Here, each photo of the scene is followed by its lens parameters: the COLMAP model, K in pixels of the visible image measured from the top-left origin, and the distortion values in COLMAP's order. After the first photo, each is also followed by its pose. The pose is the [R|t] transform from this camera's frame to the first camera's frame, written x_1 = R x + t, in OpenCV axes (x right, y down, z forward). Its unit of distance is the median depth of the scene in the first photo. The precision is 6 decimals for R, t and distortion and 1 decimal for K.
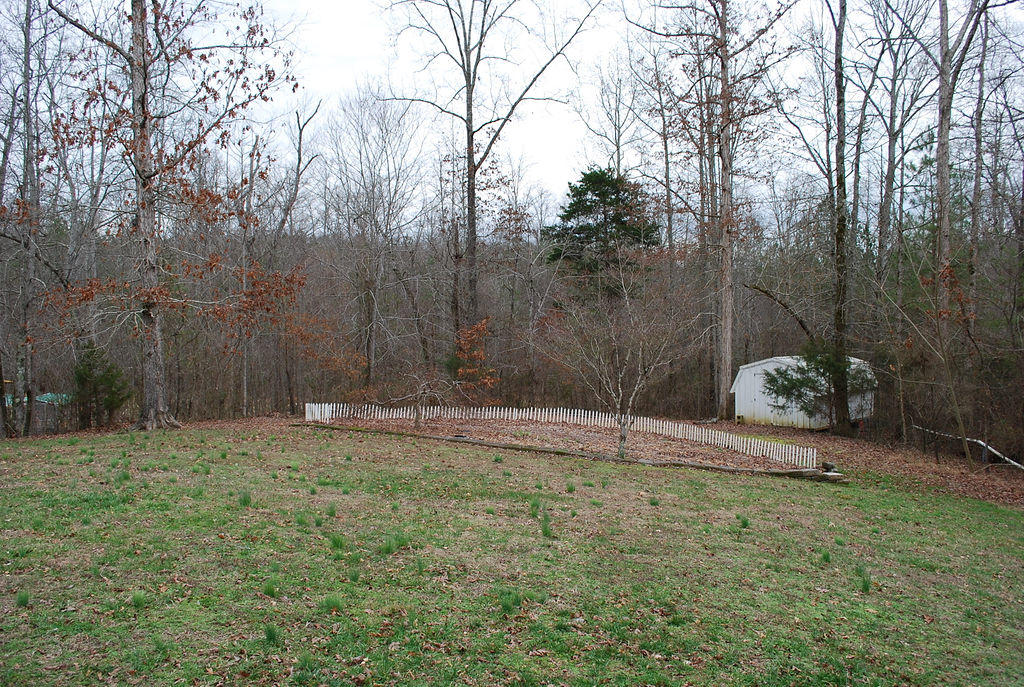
lens RADIAL K [[808.8, 0, 513.1], [0, 808.8, 348.9], [0, 0, 1]] dist [-0.079371, 0.005466]
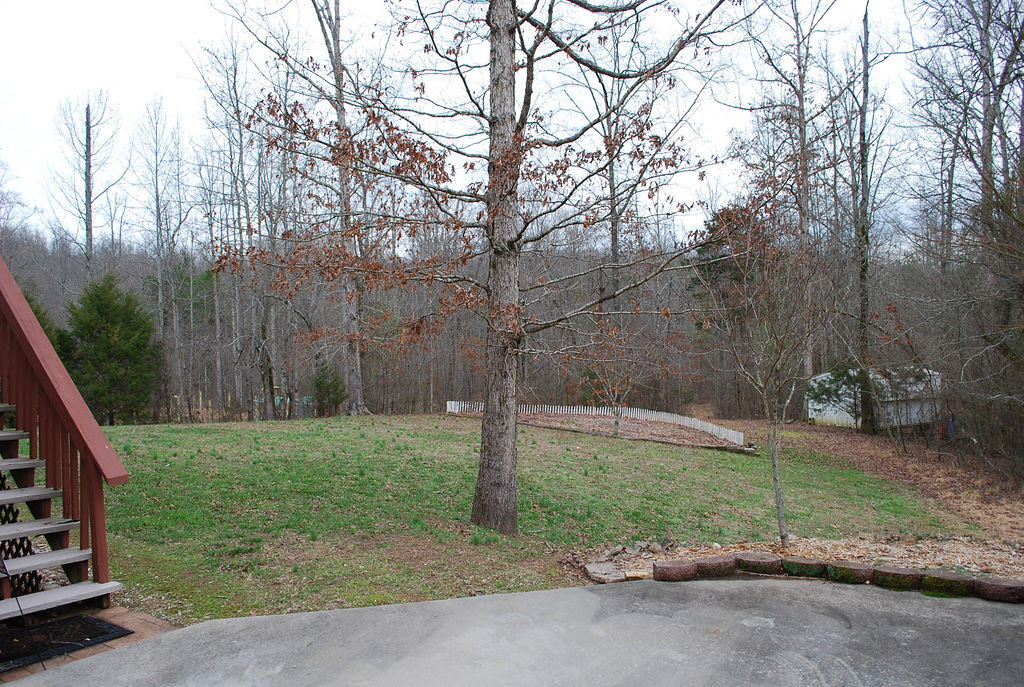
lens RADIAL K [[808.8, 0, 513.9], [0, 808.8, 353.2], [0, 0, 1]] dist [-0.079371, 0.005466]
pose [[0.957165, -0.005805, -0.289485, 0.202035], [0.004098, 0.999970, -0.006504, -0.009385], [0.289514, 0.005039, 0.957160, -0.295515]]
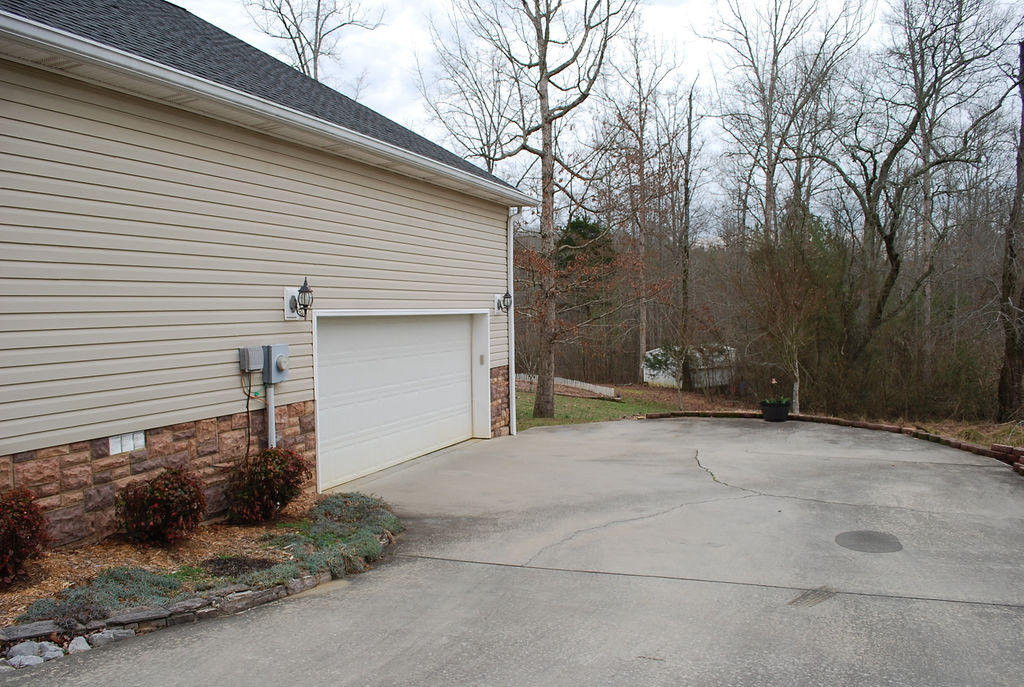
lens RADIAL K [[808.8, 0, 511.9], [0, 808.8, 351.2], [0, 0, 1]] dist [-0.079371, 0.005466]
pose [[0.997429, 0.001498, -0.071640, 0.124830], [0.000274, 0.999695, 0.024713, -0.021367], [0.071655, -0.024669, 0.997124, -0.688892]]
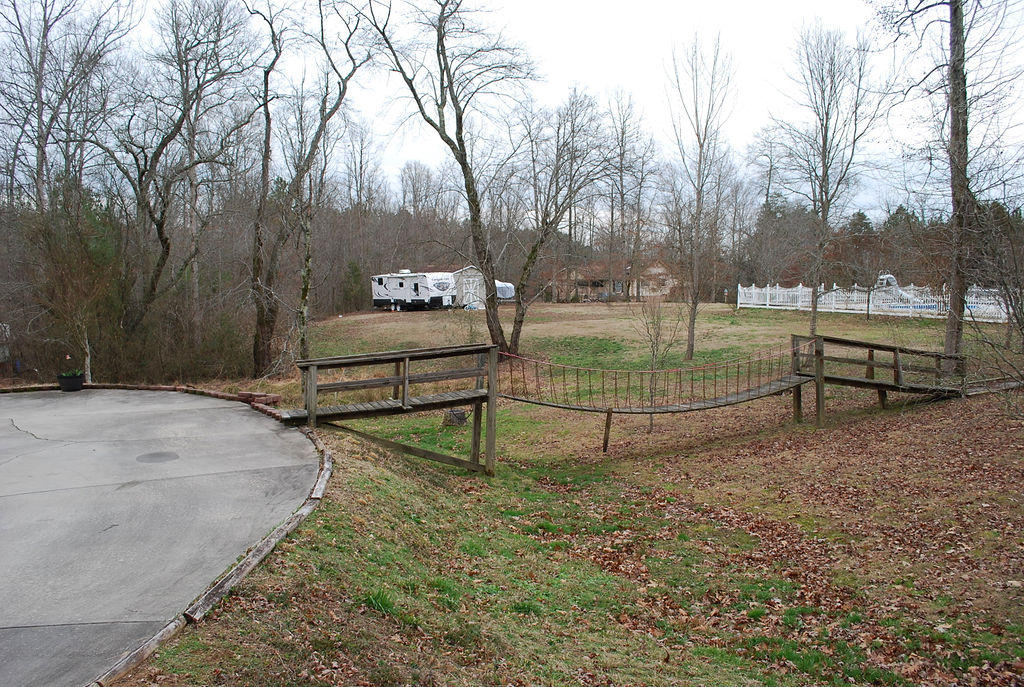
lens RADIAL K [[808.8, 0, 511.2], [0, 808.8, 352.4], [0, 0, 1]] dist [-0.079371, 0.005466]
pose [[0.708449, -0.055124, 0.703606, 0.070655], [0.007966, 0.997506, 0.070129, -0.032723], [-0.705717, -0.044077, 0.707121, -0.828438]]
